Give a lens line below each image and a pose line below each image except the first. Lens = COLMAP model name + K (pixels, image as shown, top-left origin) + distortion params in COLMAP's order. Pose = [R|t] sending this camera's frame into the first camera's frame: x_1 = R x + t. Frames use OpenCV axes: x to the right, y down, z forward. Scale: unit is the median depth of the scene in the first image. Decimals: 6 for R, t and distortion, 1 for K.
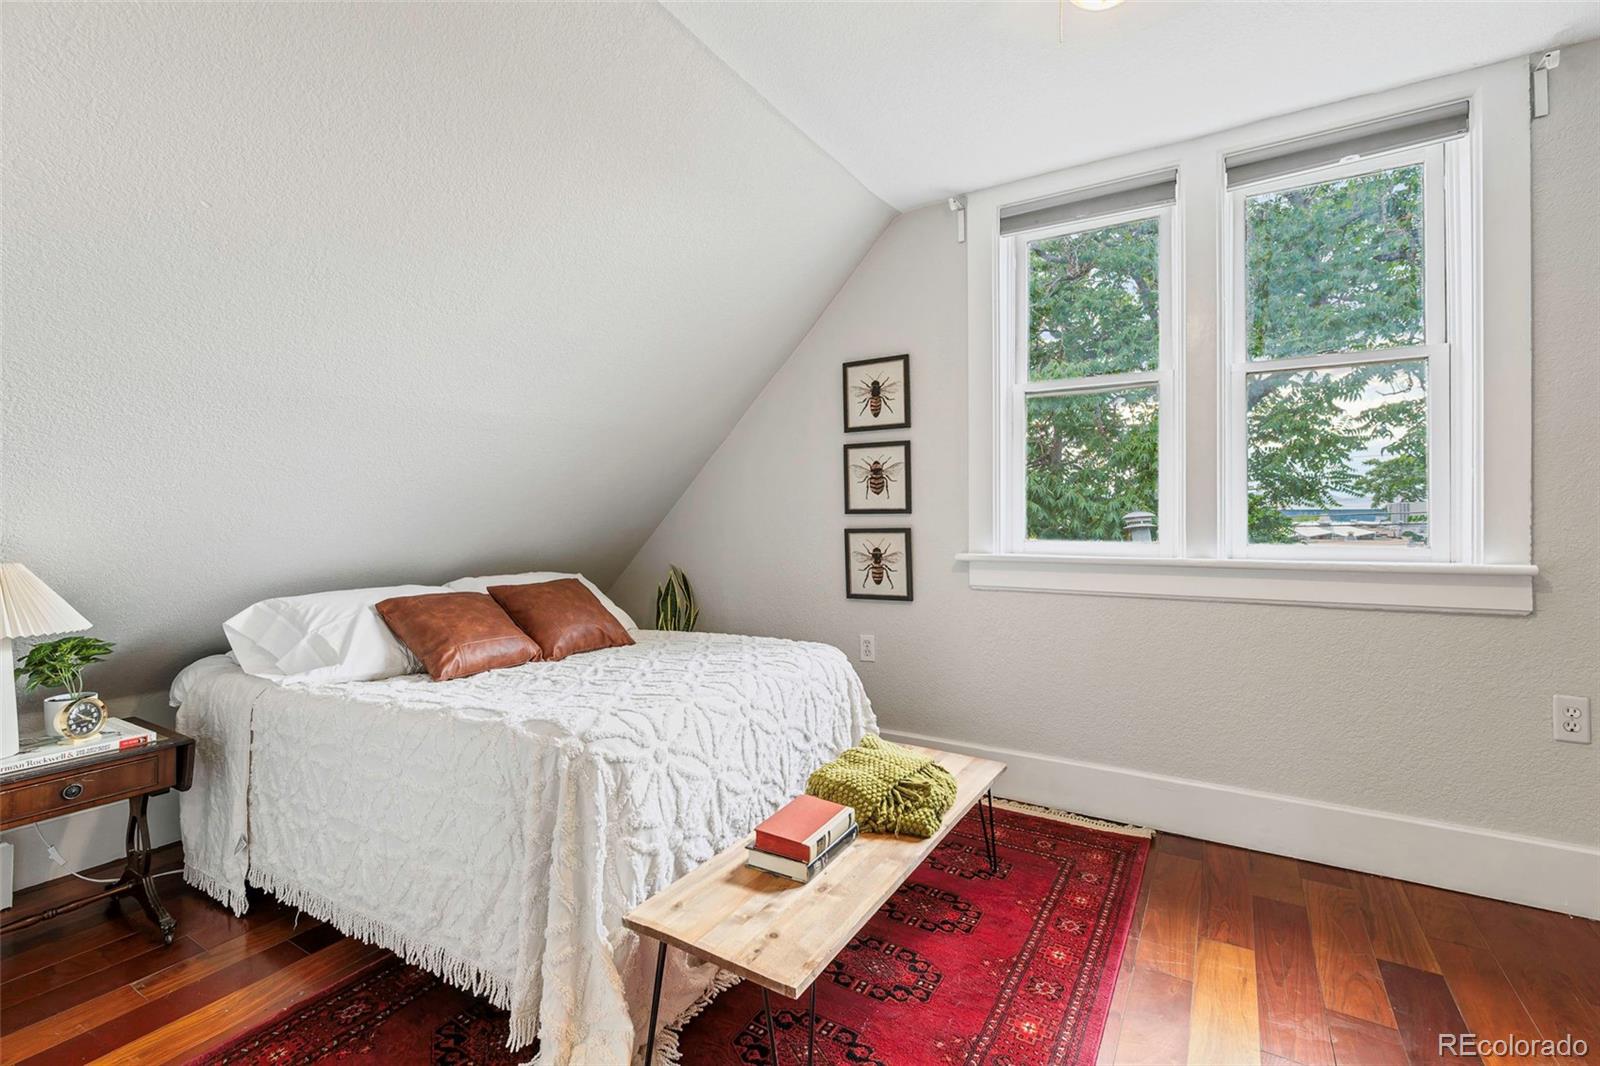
lens RADIAL K [[699.7, 0, 794.4], [0, 699.7, 522.2], [0, 0, 1]] dist [0.000367, -0.001899]
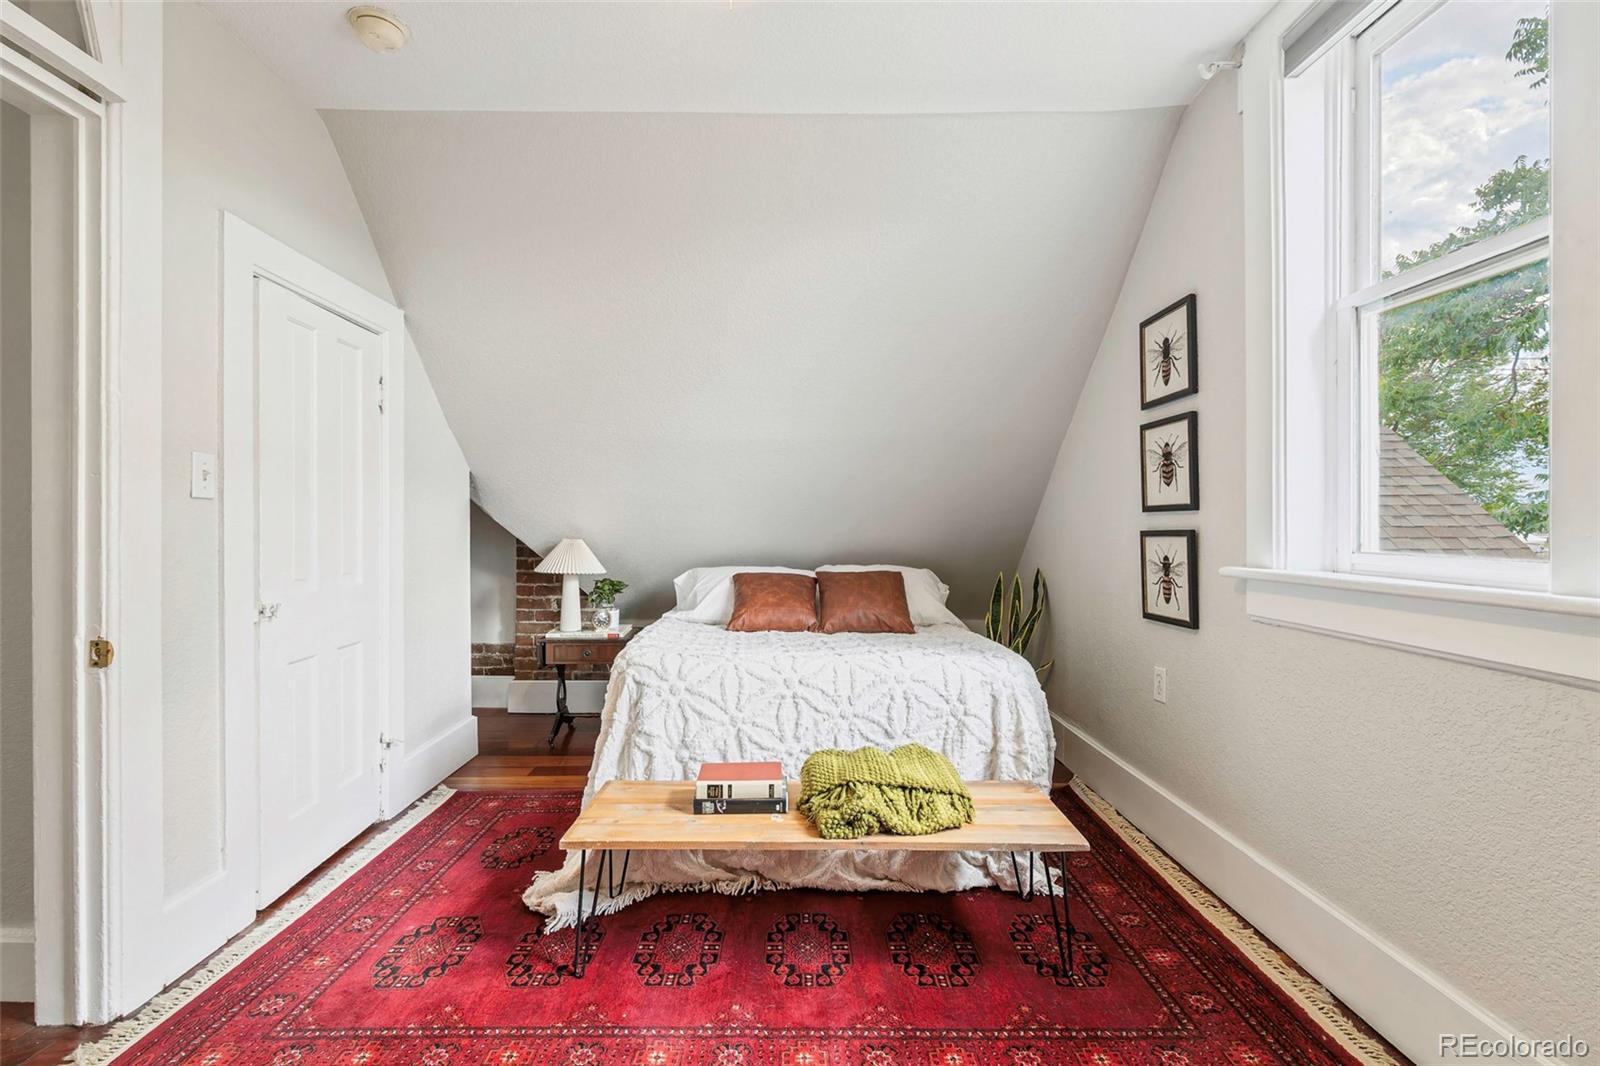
lens RADIAL K [[699.7, 0, 789.7], [0, 699.7, 531.0], [0, 0, 1]] dist [0.000367, -0.001899]
pose [[0.527368, 0.011579, -0.849558, 0.592650], [-0.008311, 0.999930, 0.008469, 0.007155], [0.849596, 0.002595, 0.527428, 0.261884]]
